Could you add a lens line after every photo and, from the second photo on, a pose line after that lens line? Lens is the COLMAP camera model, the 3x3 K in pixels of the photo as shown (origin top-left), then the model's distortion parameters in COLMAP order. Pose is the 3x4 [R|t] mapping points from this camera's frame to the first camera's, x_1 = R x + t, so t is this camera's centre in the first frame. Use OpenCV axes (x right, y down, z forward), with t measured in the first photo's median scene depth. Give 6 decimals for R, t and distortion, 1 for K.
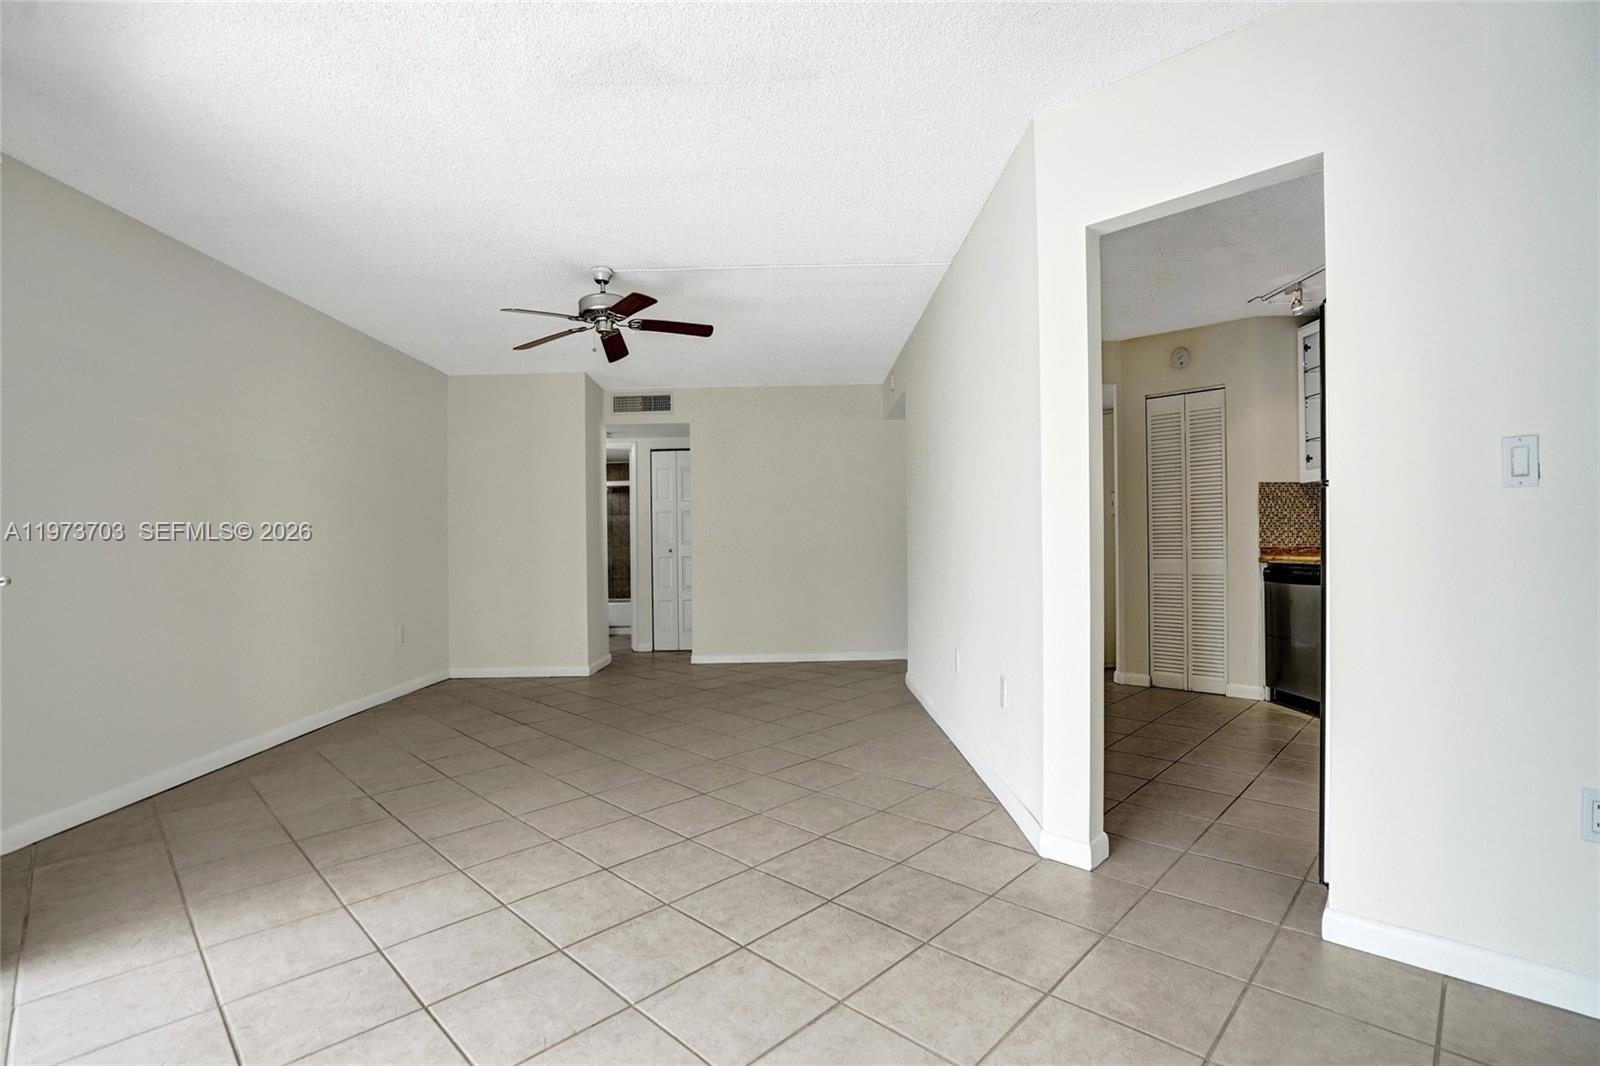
lens RADIAL K [[726.2, 0, 798.2], [0, 726.2, 544.9], [0, 0, 1]] dist [-0.034050, 0.000261]
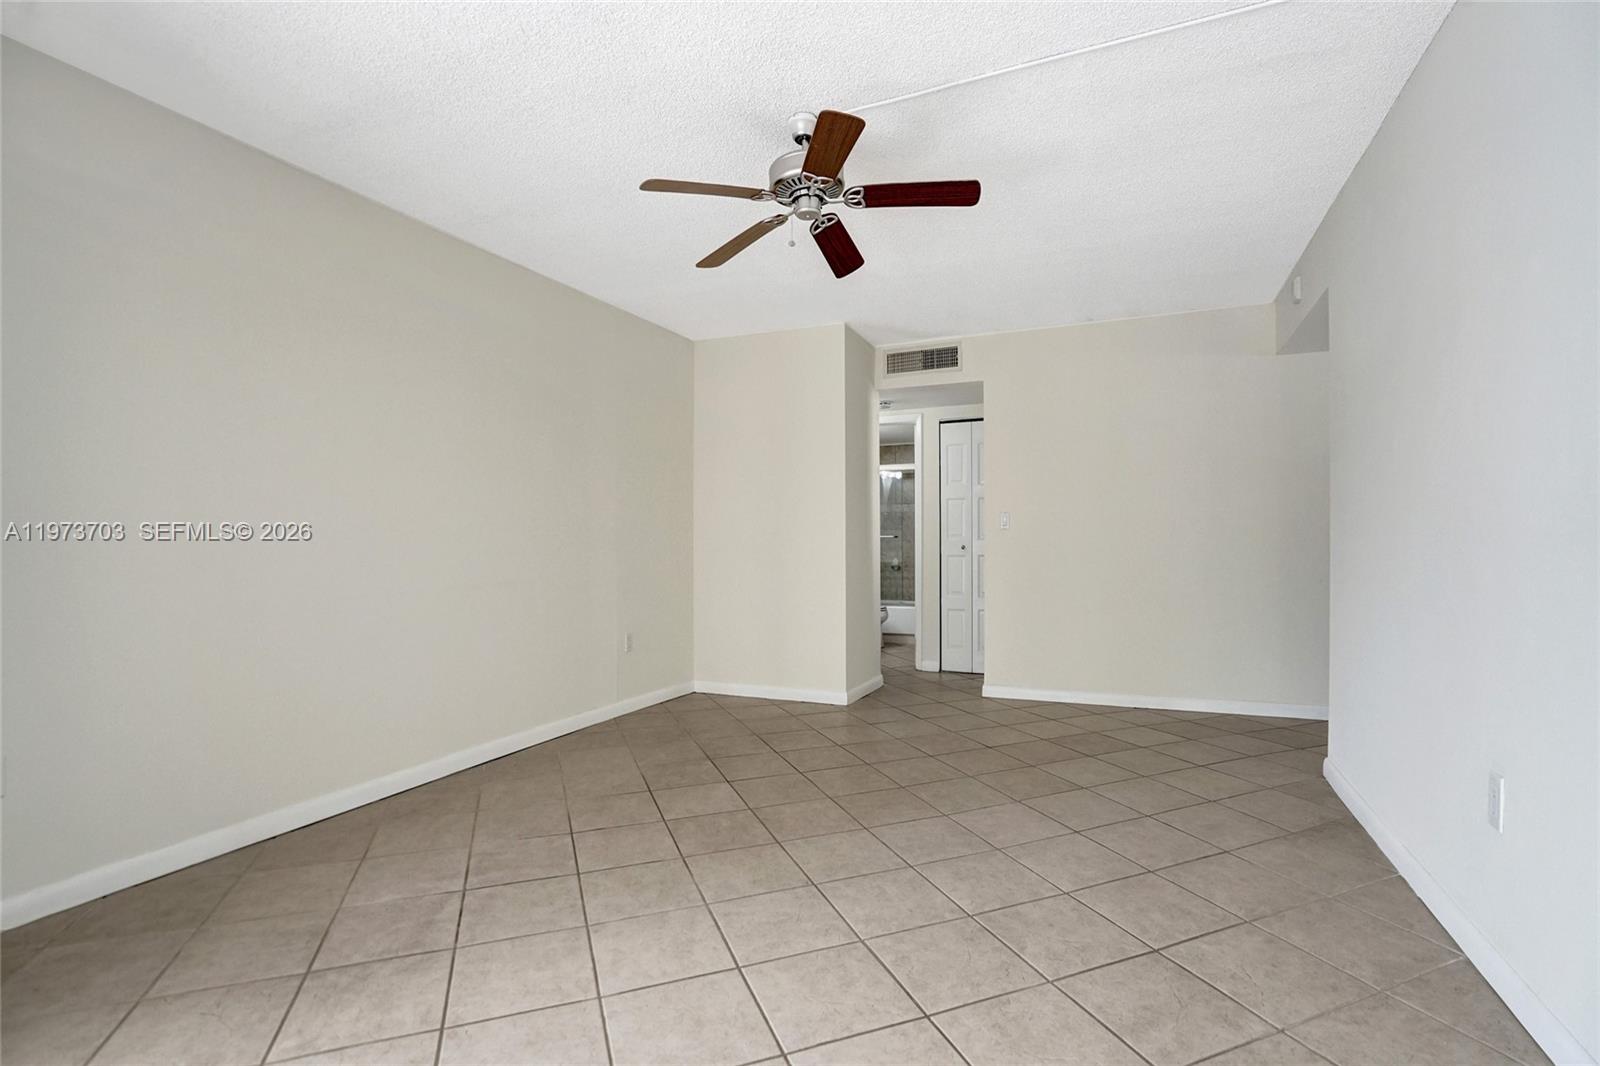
lens RADIAL K [[742.1, 0, 799.7], [0, 742.1, 536.1], [0, 0, 1]] dist [-0.050821, 0.017777]
pose [[0.907533, 0.009418, -0.419876, 0.003185], [-0.010060, 0.999949, 0.000685, -0.003985], [0.419861, 0.003602, 0.907581, 0.245780]]
